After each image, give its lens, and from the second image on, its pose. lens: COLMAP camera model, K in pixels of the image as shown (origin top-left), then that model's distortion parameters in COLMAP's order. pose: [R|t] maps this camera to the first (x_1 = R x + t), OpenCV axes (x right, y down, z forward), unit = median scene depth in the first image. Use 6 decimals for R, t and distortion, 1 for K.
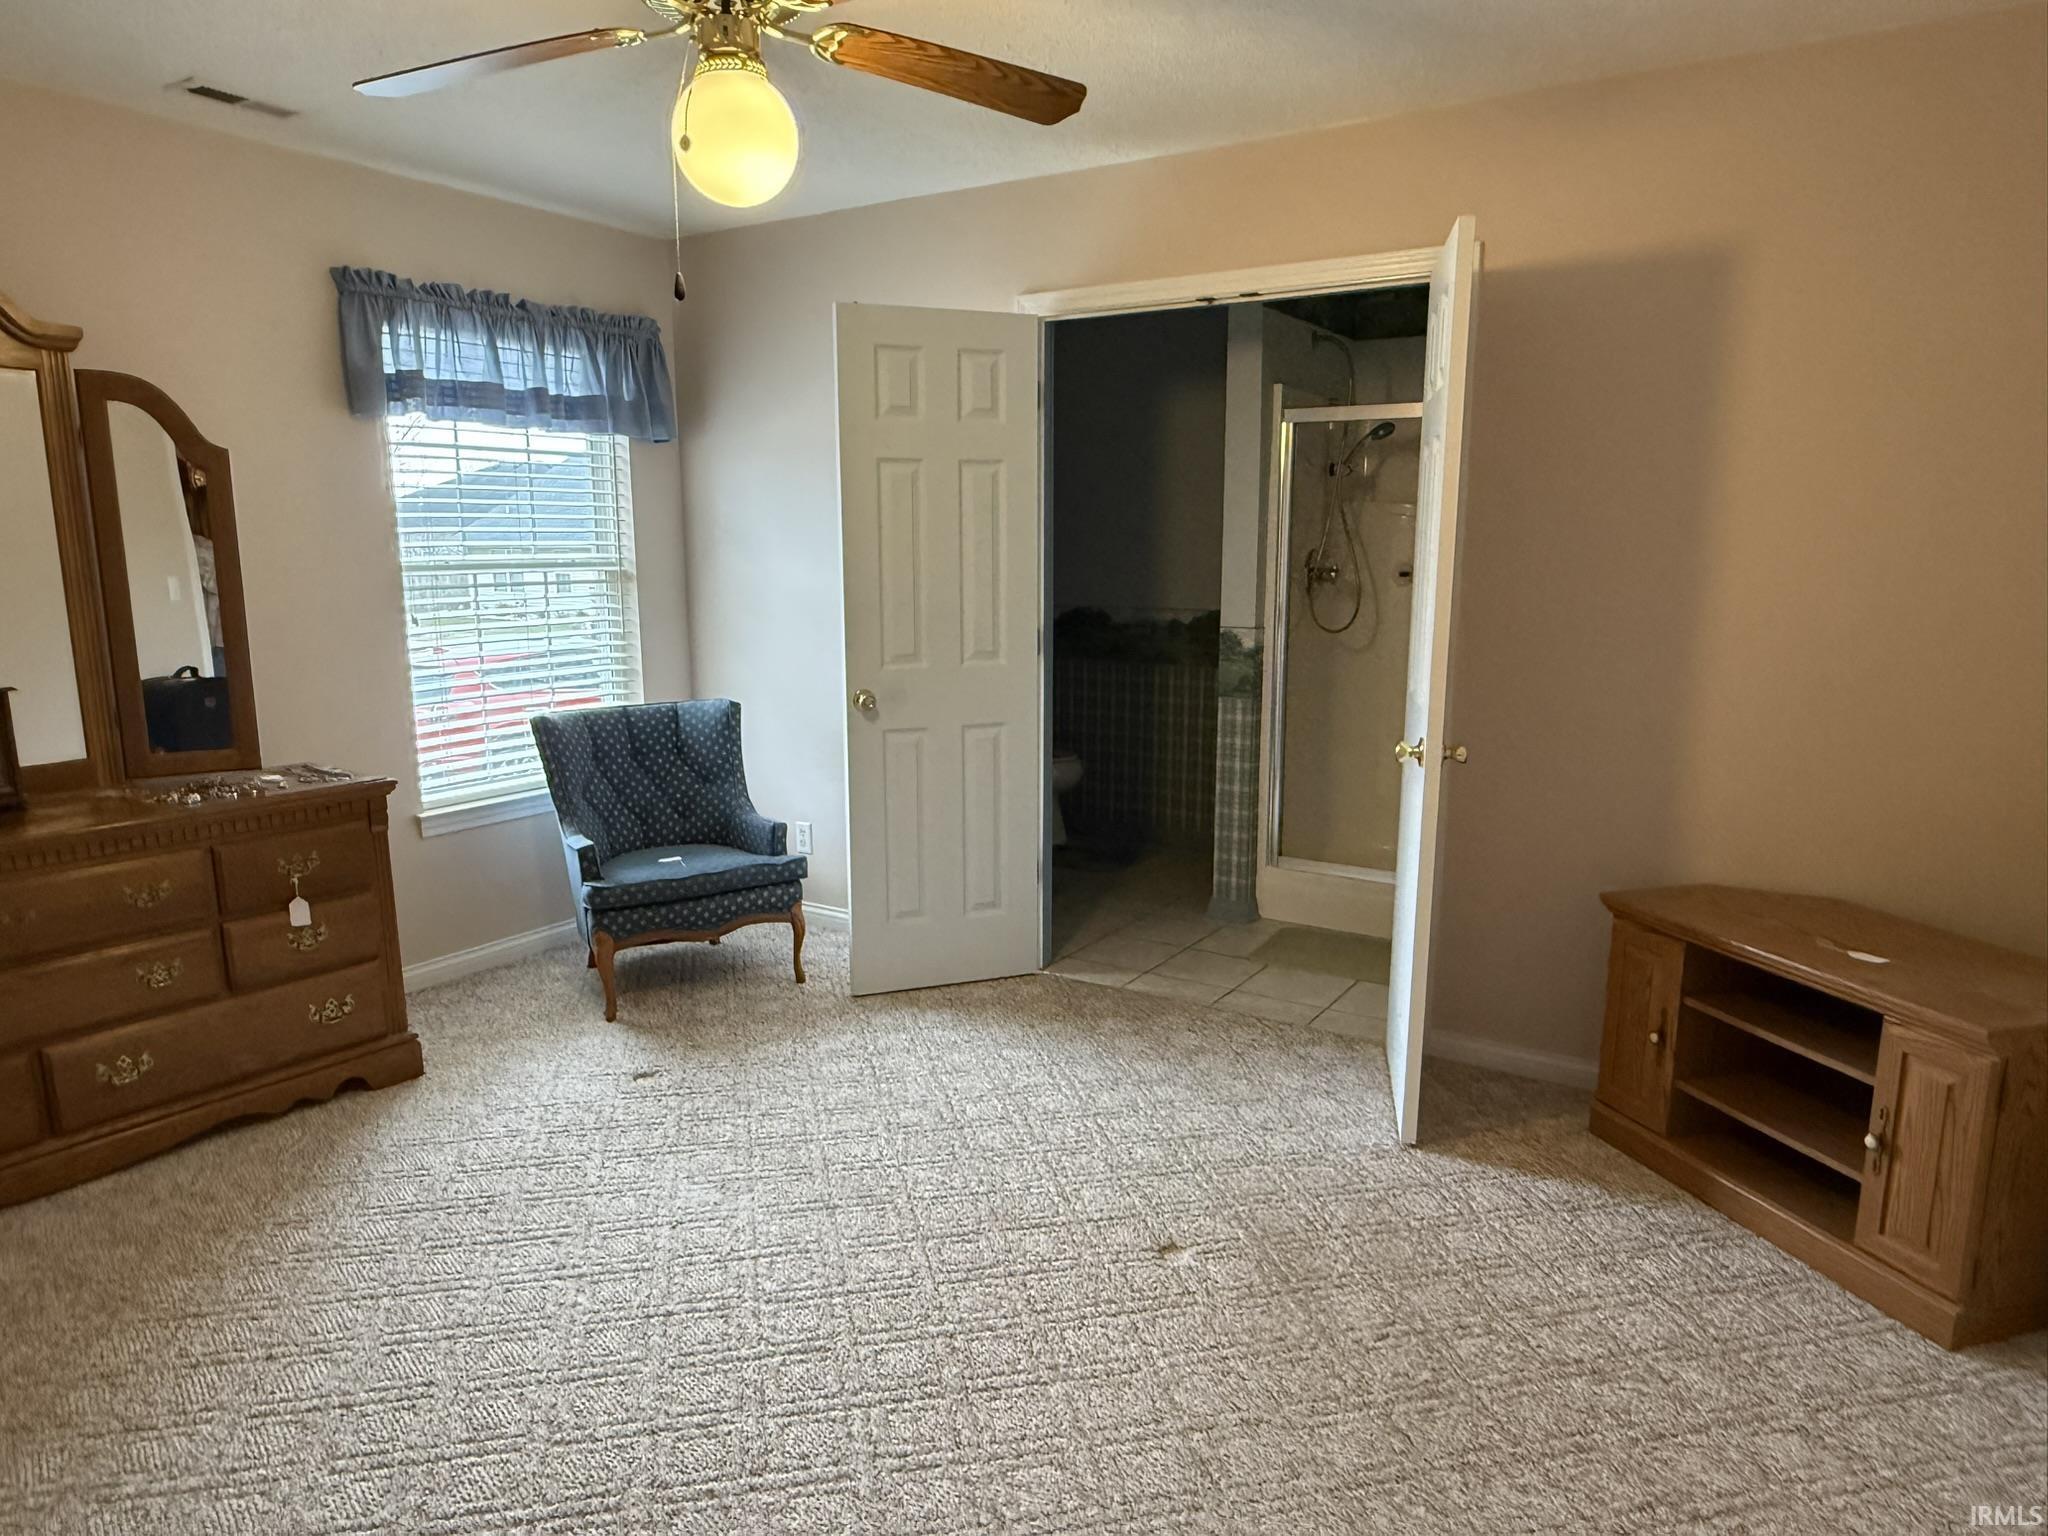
lens RADIAL K [[1302.6, 0, 1024.0], [0, 1302.6, 768.0], [0, 0, 1]] dist [-0.002830, -0.000552]
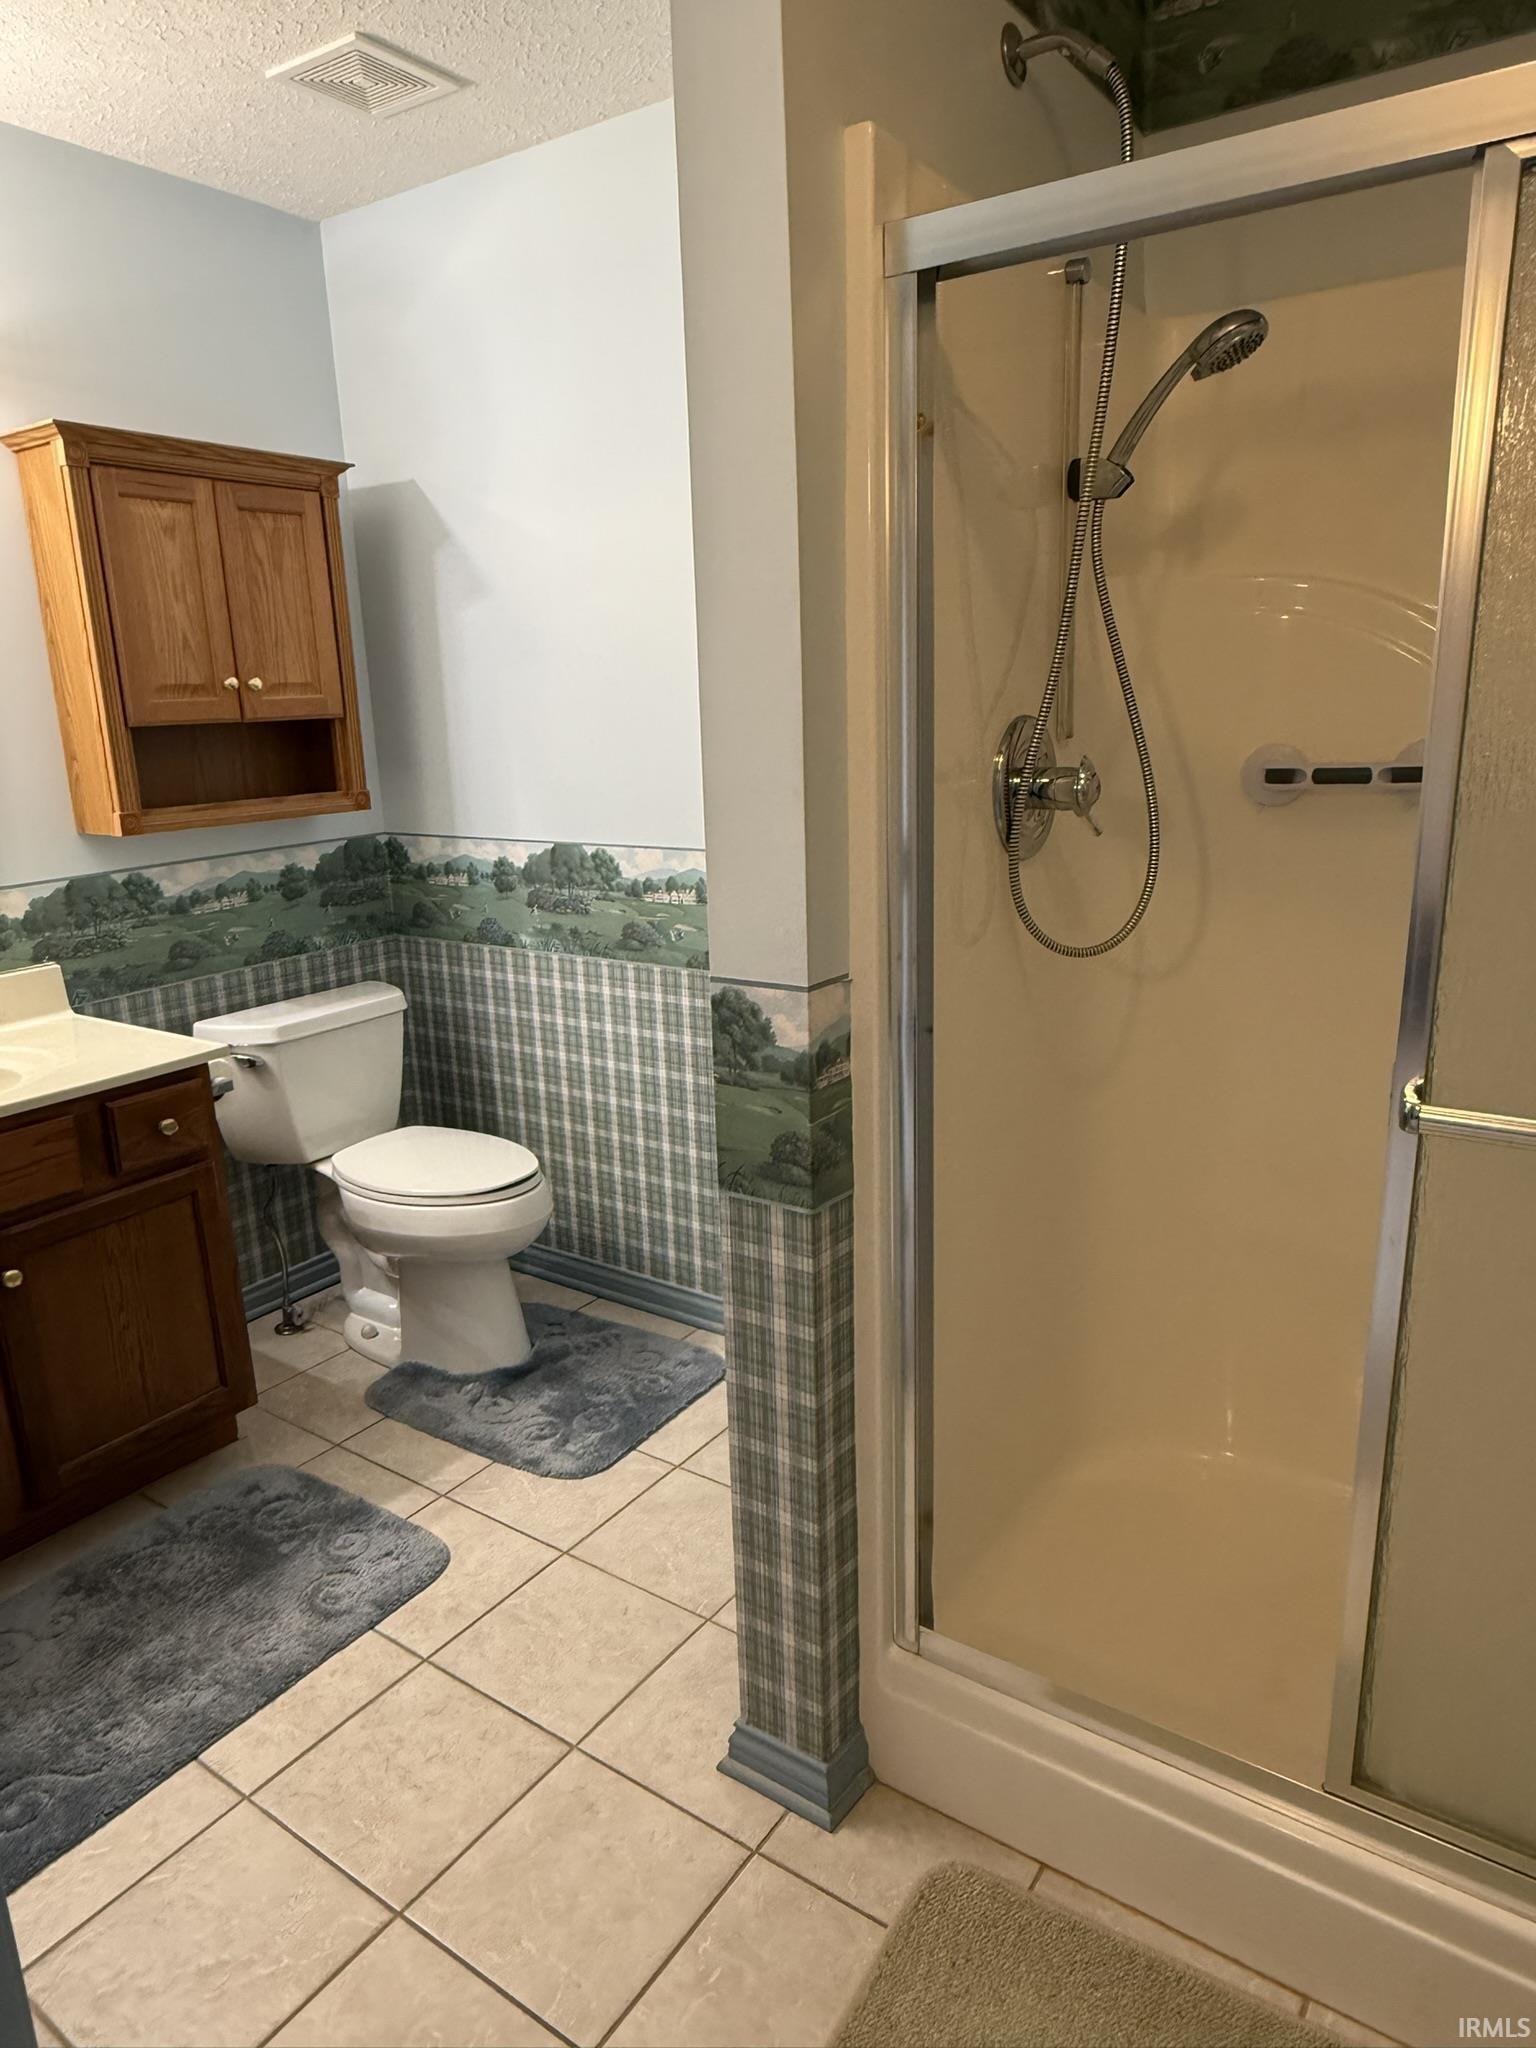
lens RADIAL K [[1302.6, 0, 768.0], [0, 1302.6, 1024.0], [0, 0, 1]] dist [-0.002830, -0.000552]
pose [[0.999206, -0.022276, -0.033038, 0.169609], [0.024688, 0.996915, 0.074506, -0.116812], [0.031276, -0.075262, 0.996673, 0.665249]]
